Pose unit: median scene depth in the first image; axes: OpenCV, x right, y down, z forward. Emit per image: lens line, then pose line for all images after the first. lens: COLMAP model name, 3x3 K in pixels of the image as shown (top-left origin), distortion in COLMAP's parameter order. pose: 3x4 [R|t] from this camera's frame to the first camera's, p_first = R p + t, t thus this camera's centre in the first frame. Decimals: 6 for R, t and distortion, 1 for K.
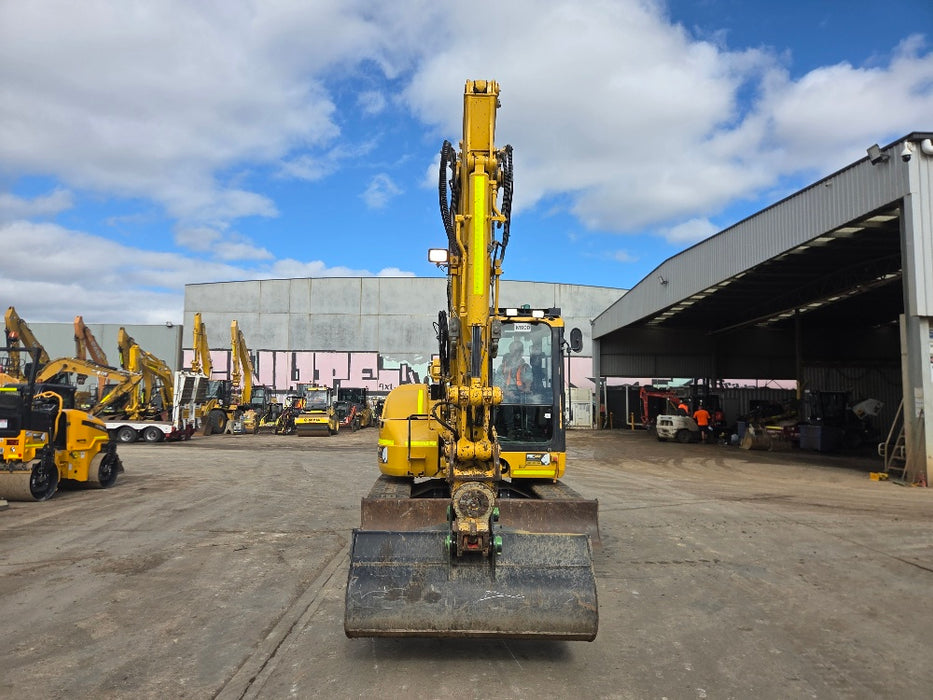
lens RADIAL K [[638.0, 0, 460.7], [0, 638.0, 352.5], [0, 0, 1]] dist [0.083296, -0.070609]
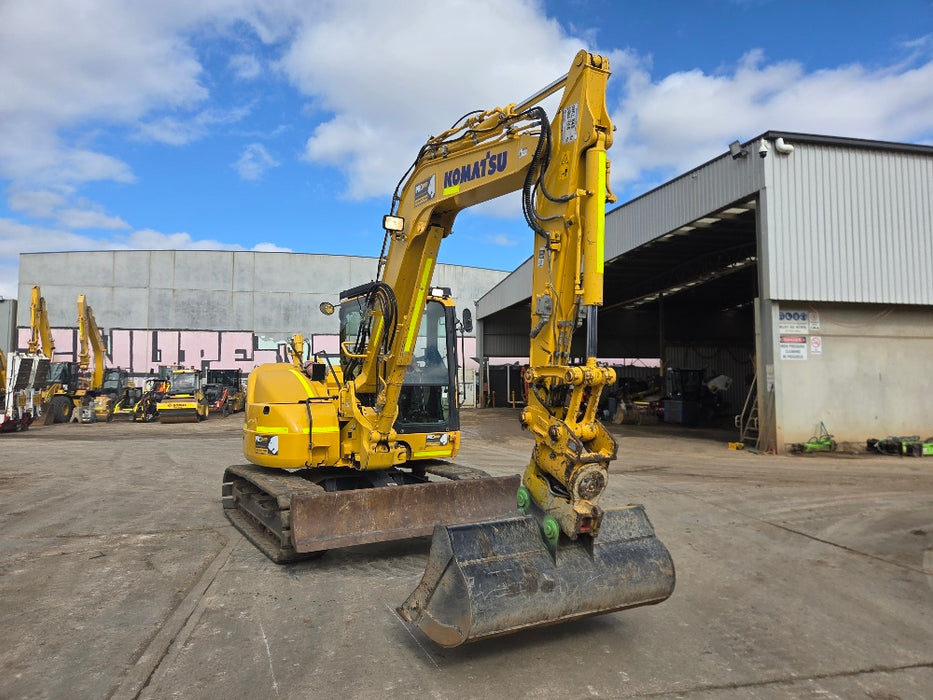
lens RADIAL K [[637.6, 0, 468.9], [0, 637.6, 341.3], [0, 0, 1]] dist [0.087702, -0.070519]
pose [[0.980207, 0.000833, 0.197974, -0.006654], [-0.003409, 0.999914, 0.012668, 0.001021], [-0.197946, -0.013092, 0.980125, 0.012291]]
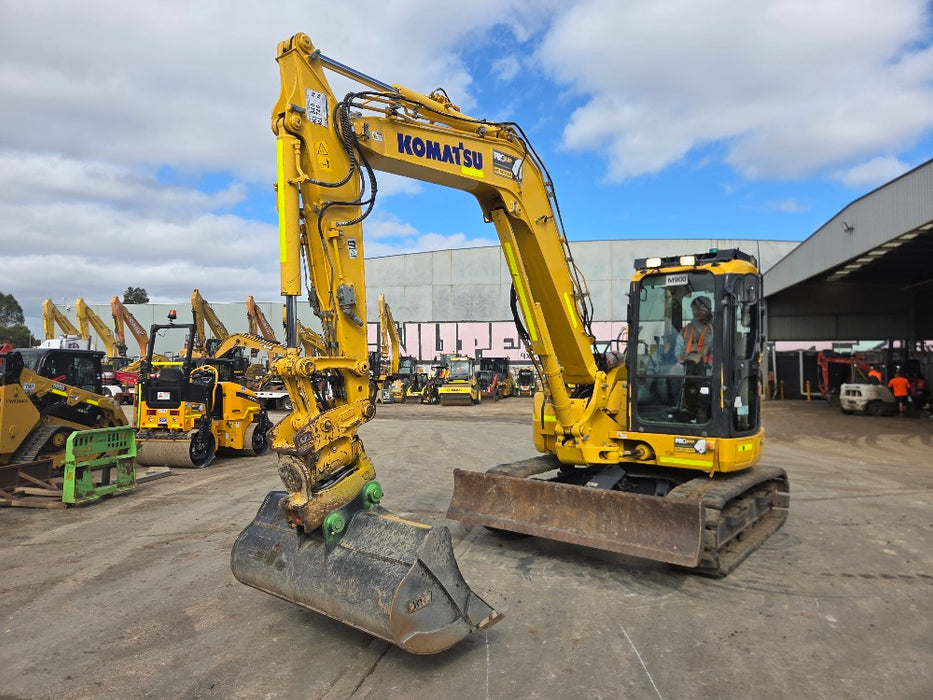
lens RADIAL K [[634.1, 0, 454.6], [0, 634.1, 336.6], [0, 0, 1]] dist [0.078008, -0.070983]
pose [[0.972017, -0.022359, -0.233844, 0.003988], [0.027892, 0.999403, 0.020380, 0.001138], [0.233249, -0.026332, 0.972060, 0.029351]]
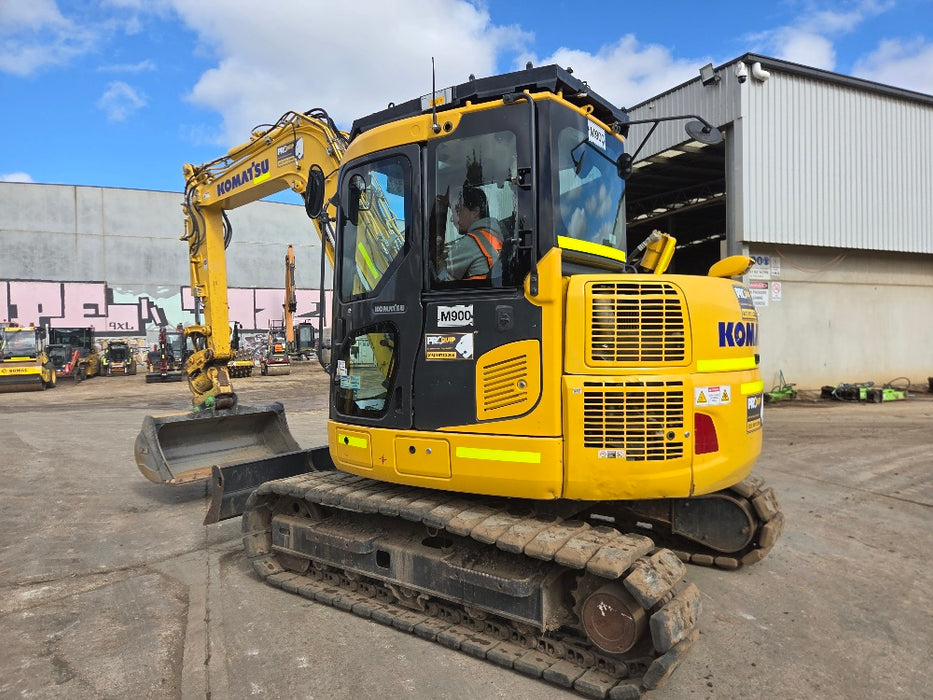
lens RADIAL K [[627.2, 0, 471.7], [0, 627.2, 347.2], [0, 0, 1]] dist [0.085242, -0.069822]
pose [[0.916543, -0.030566, 0.398767, -0.041481], [-0.004664, 0.996191, 0.087077, 0.010825], [-0.399909, -0.081670, 0.912909, 0.106800]]
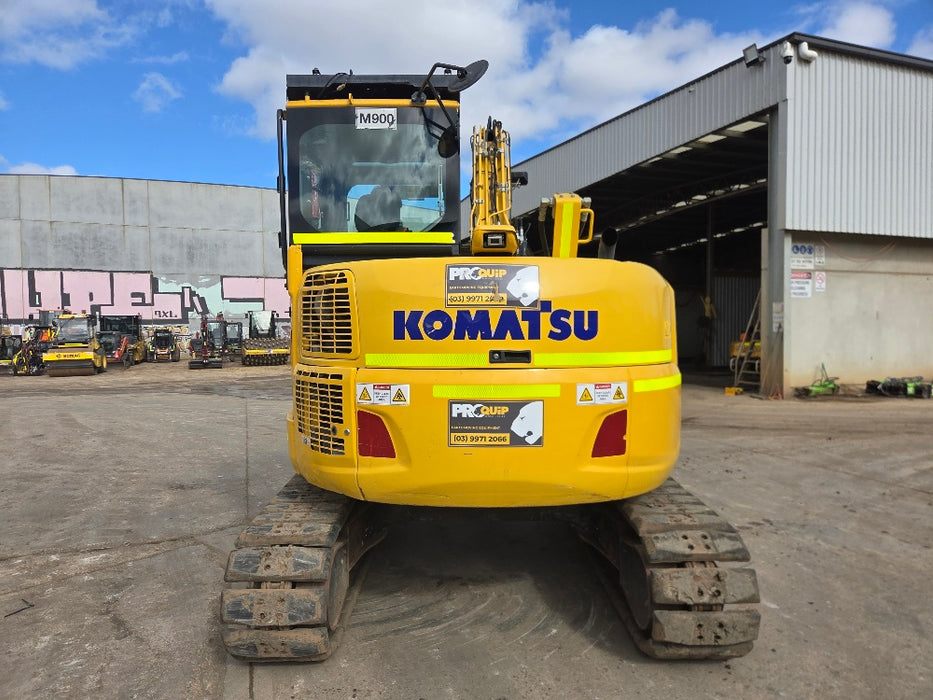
lens RADIAL K [[629.1, 0, 458.7], [0, 629.1, 355.1], [0, 0, 1]] dist [0.082362, -0.071377]
pose [[0.942604, -0.032118, 0.332364, -0.042087], [-0.006737, 0.993331, 0.115097, 0.010870], [-0.333844, -0.110730, 0.936102, 0.103041]]
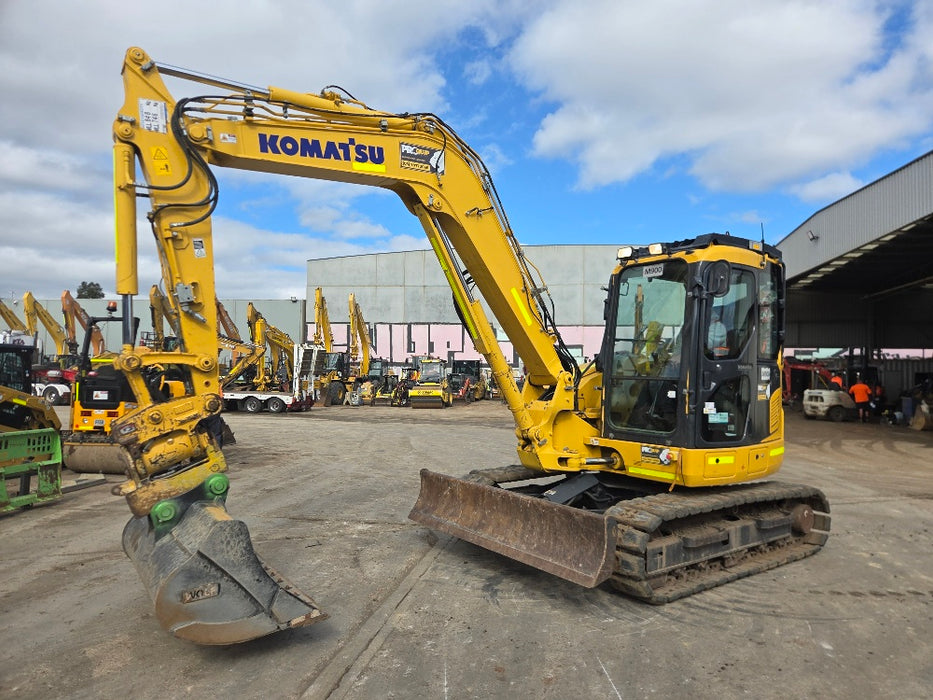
lens RADIAL K [[631.4, 0, 473.4], [0, 631.4, 348.0], [0, 0, 1]] dist [0.085510, -0.077578]
pose [[0.986534, -0.005544, -0.163464, 0.001679], [0.011352, 0.999336, 0.034616, 0.003913], [0.163163, -0.036005, 0.985942, 0.049899]]
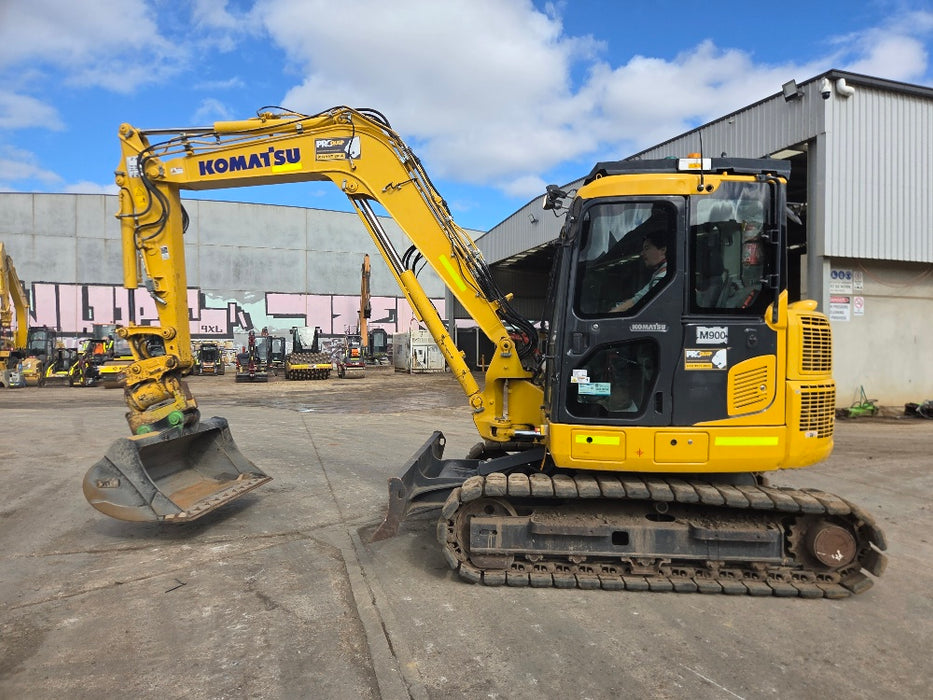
lens RADIAL K [[631.1, 0, 472.3], [0, 631.1, 351.9], [0, 0, 1]] dist [0.077480, -0.064395]
pose [[0.950792, -0.010542, 0.309652, -0.061911], [-0.016523, 0.996274, 0.084651, 0.007922], [-0.309391, -0.085602, 0.947074, 0.088103]]
